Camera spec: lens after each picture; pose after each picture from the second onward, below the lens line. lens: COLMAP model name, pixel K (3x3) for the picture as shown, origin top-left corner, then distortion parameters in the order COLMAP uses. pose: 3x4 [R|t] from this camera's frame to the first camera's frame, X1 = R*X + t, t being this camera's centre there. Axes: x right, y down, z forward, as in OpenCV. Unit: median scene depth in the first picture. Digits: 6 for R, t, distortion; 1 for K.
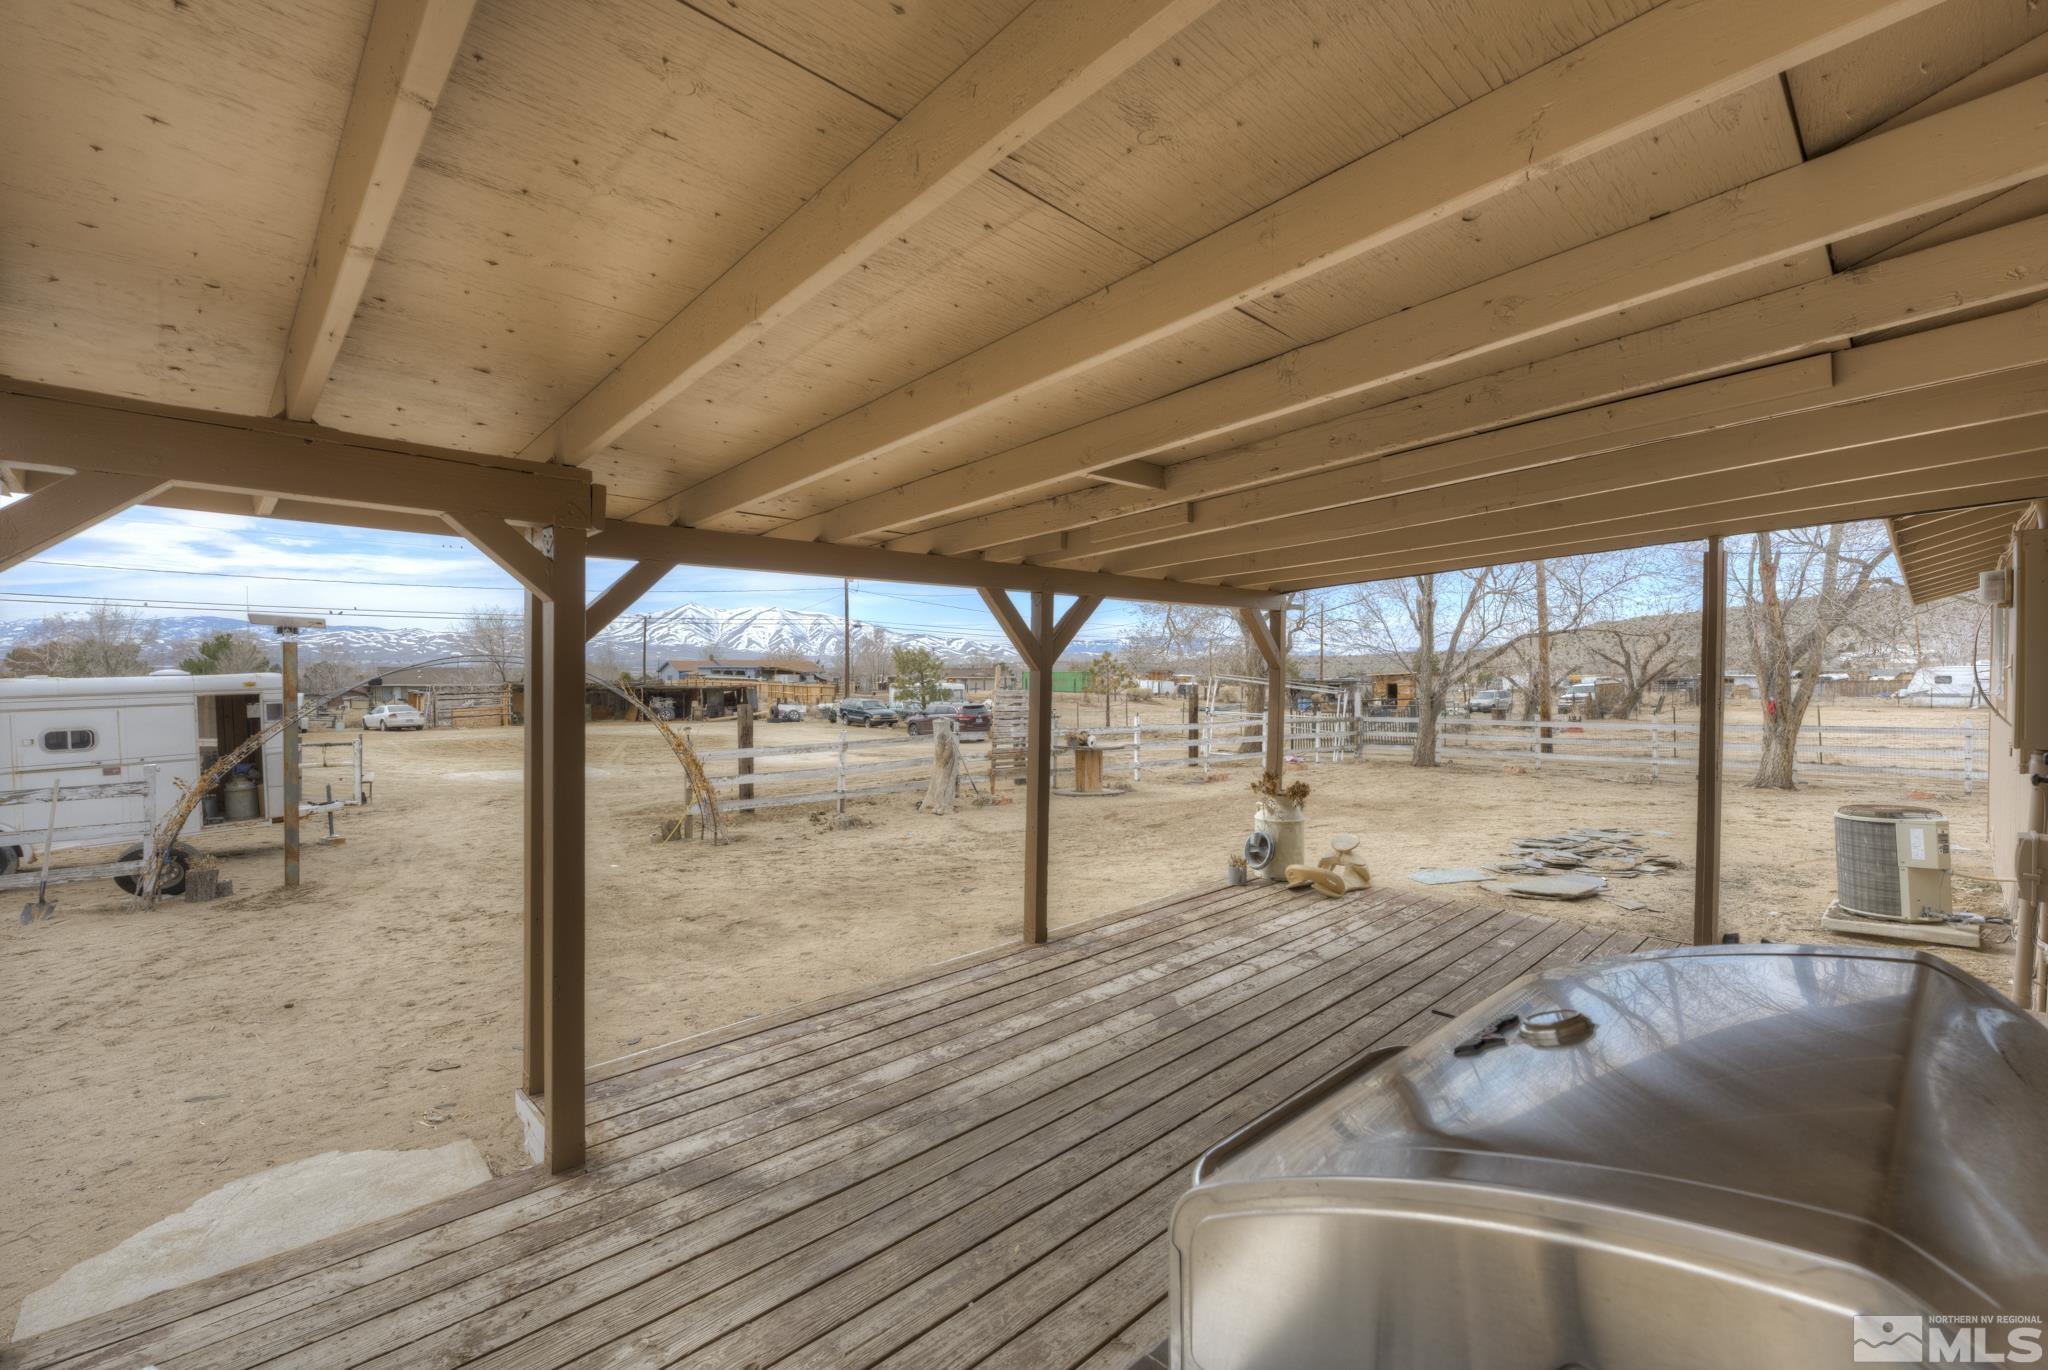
lens RADIAL K [[931.9, 0, 1037.9], [0, 931.9, 701.1], [0, 0, 1]] dist [-0.009363, 0.000387]
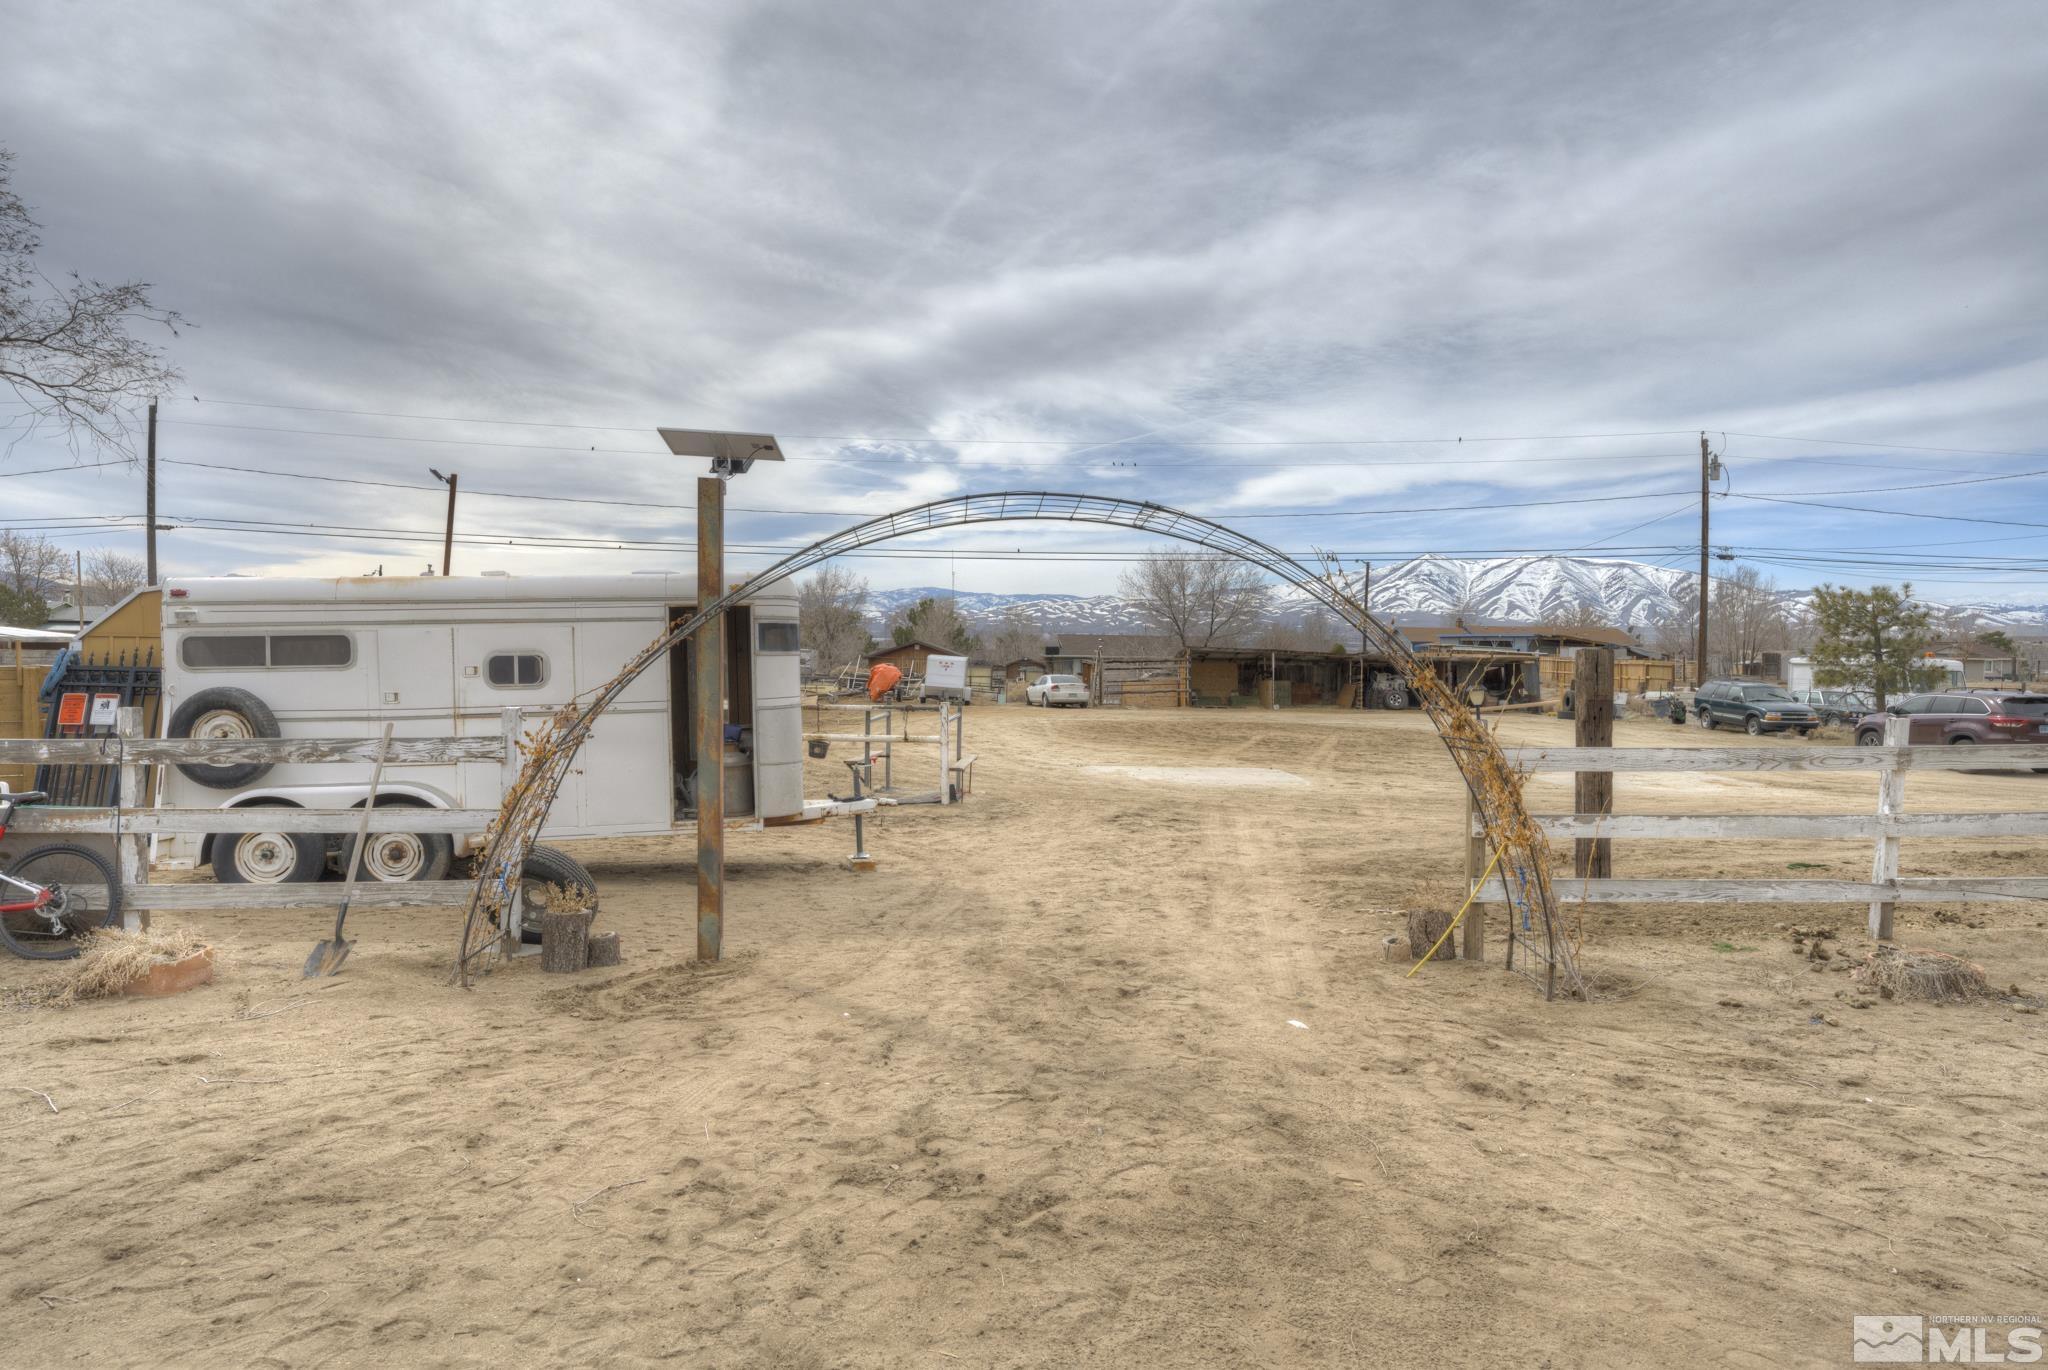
lens RADIAL K [[1306.7, 0, 1022.7], [0, 1306.7, 685.4], [0, 0, 1]] dist [-0.000662, 0.000572]
pose [[0.793113, 0.029748, -0.608347, -0.303816], [-0.033085, 0.999436, 0.005739, 0.050187], [0.608175, 0.015575, 0.793650, 0.686924]]
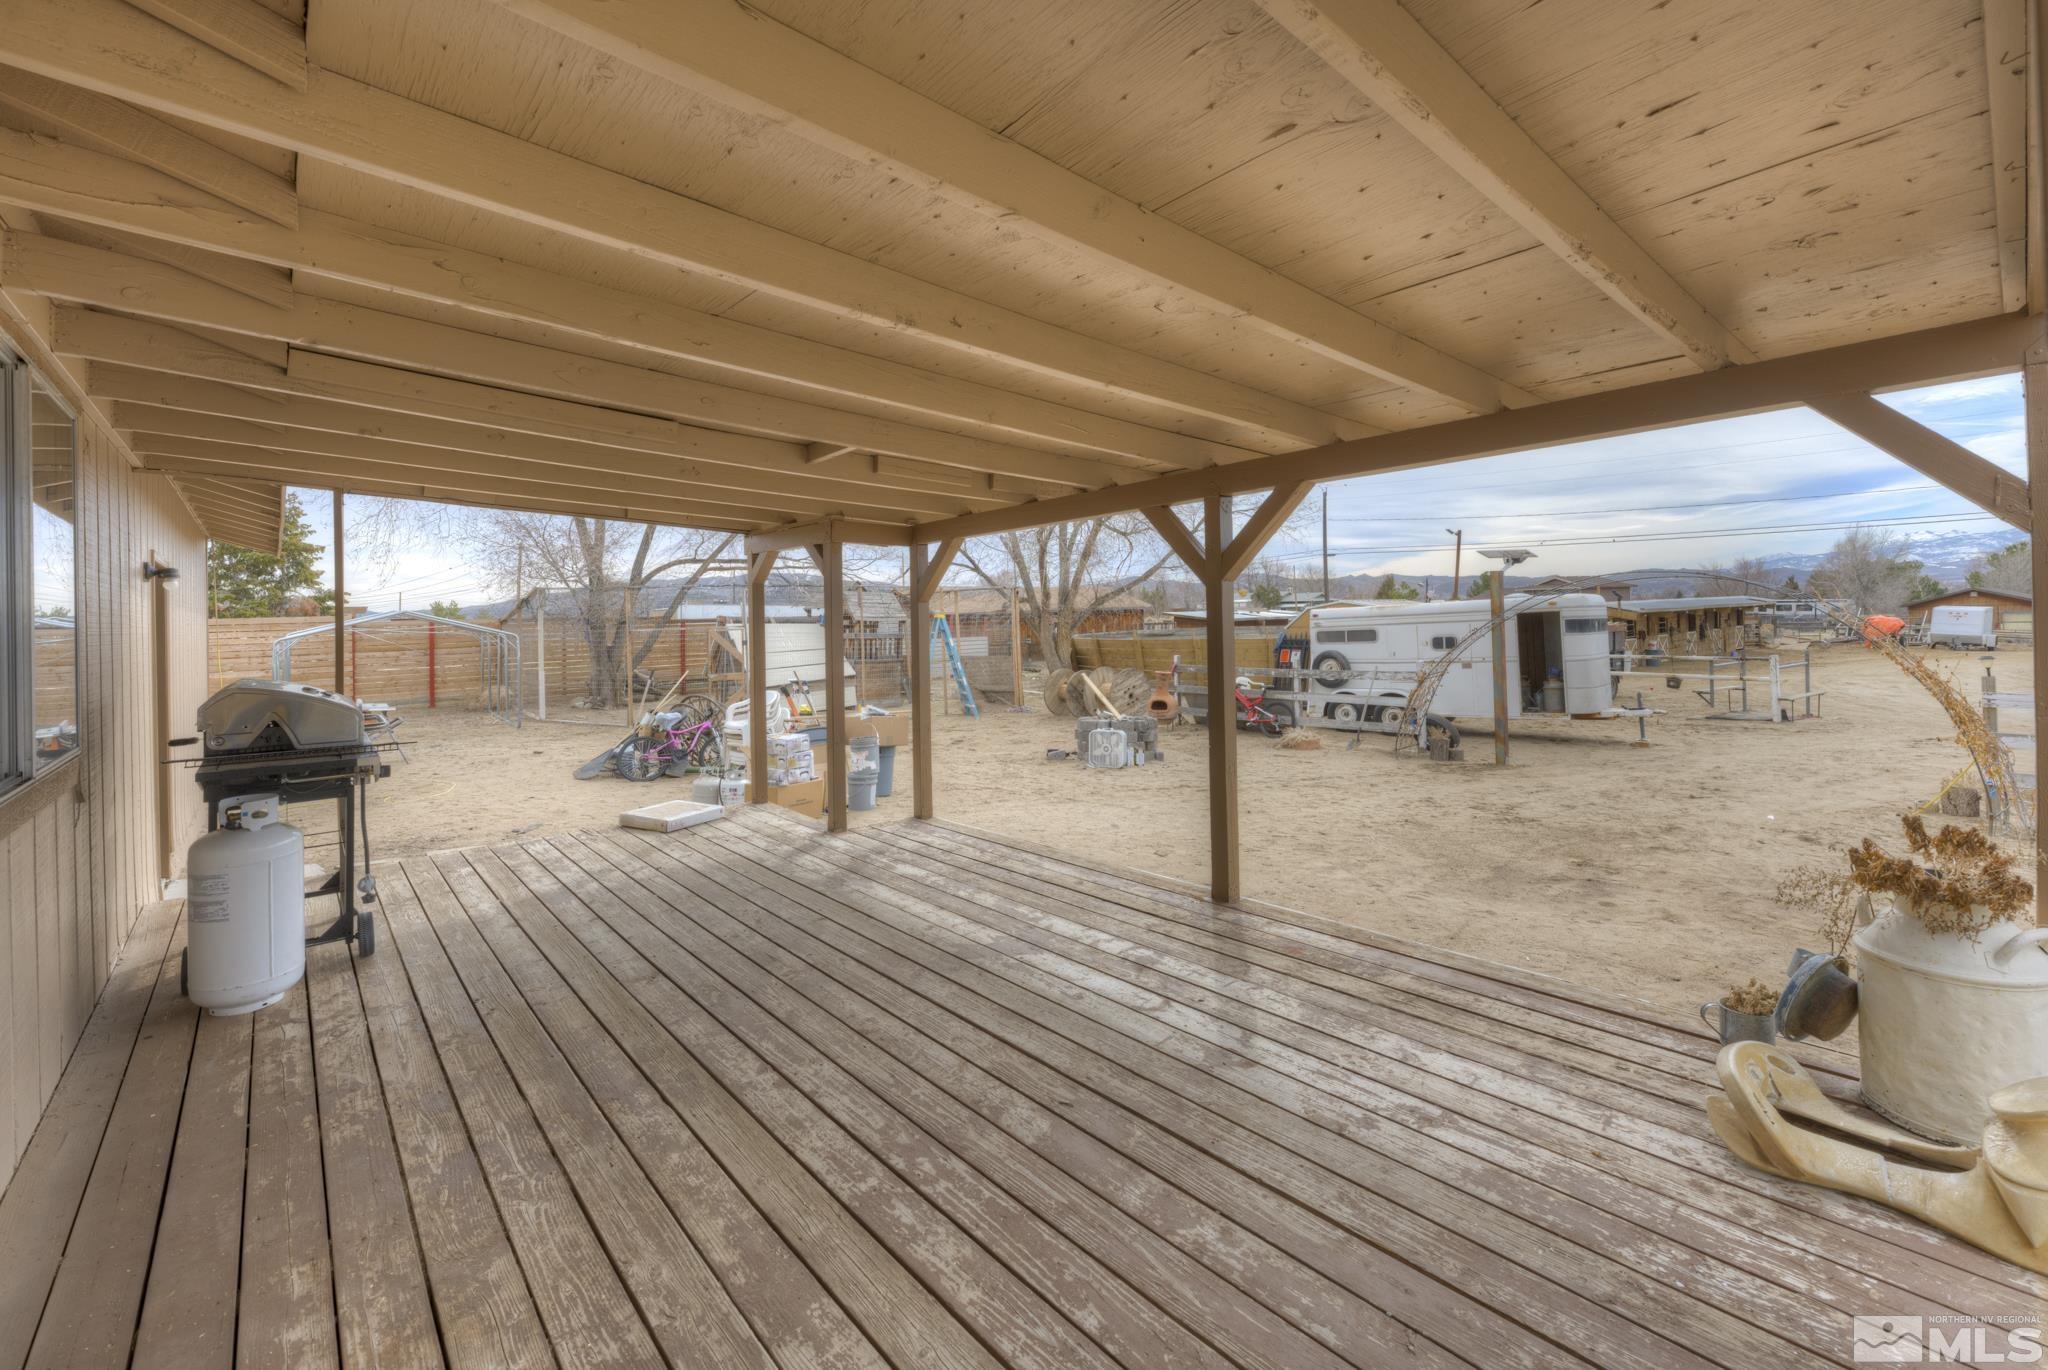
lens RADIAL K [[808.8, 0, 980.5], [0, 808.8, 635.1], [0, 0, 1]] dist [-0.000084, -0.000263]
pose [[-0.080195, 0.024870, -0.996469, 0.450419], [-0.000176, 0.999688, 0.024964, -0.005232], [0.996779, 0.002178, -0.080166, 0.489553]]
